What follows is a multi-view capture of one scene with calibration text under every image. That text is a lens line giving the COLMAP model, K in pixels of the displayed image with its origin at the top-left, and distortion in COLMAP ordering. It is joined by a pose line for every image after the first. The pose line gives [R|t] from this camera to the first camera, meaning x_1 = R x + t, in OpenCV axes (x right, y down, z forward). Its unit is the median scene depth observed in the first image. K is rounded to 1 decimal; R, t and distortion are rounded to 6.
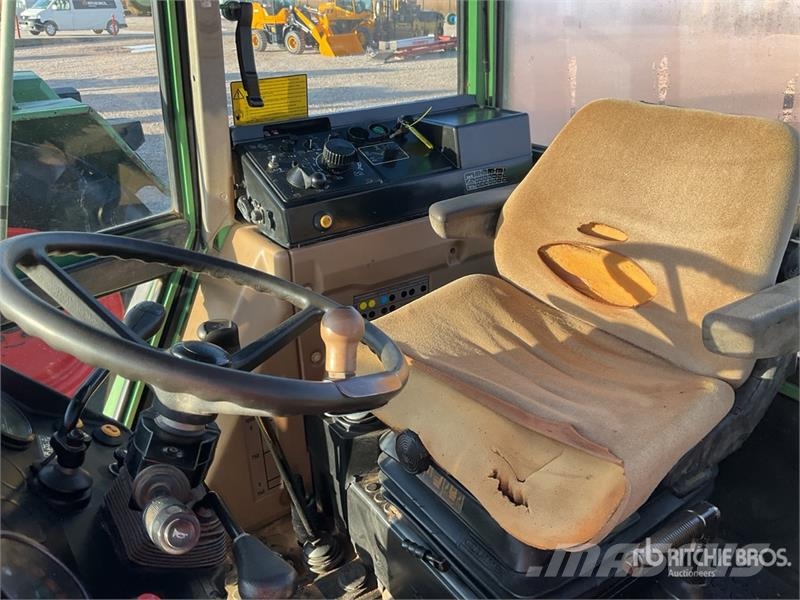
lens RADIAL K [[663.3, 0, 396.8], [0, 663.3, 295.8], [0, 0, 1]] dist [0.090261, -0.178795]
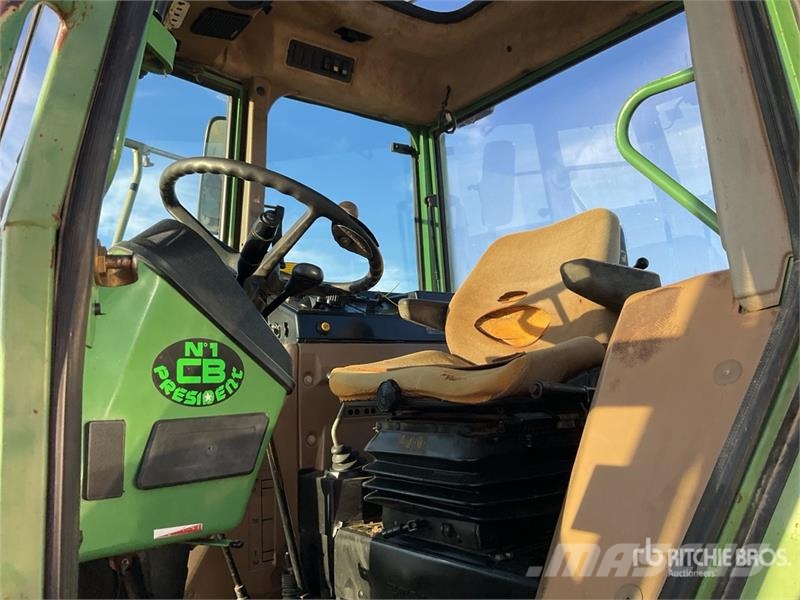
lens RADIAL K [[663.3, 0, 396.8], [0, 663.3, 295.8], [0, 0, 1]] dist [0.090261, -0.178795]
pose [[0.999380, -0.004604, 0.034920, -0.005018], [0.022777, 0.840688, -0.541041, 0.587208], [-0.026866, 0.541501, 0.840271, -0.210360]]
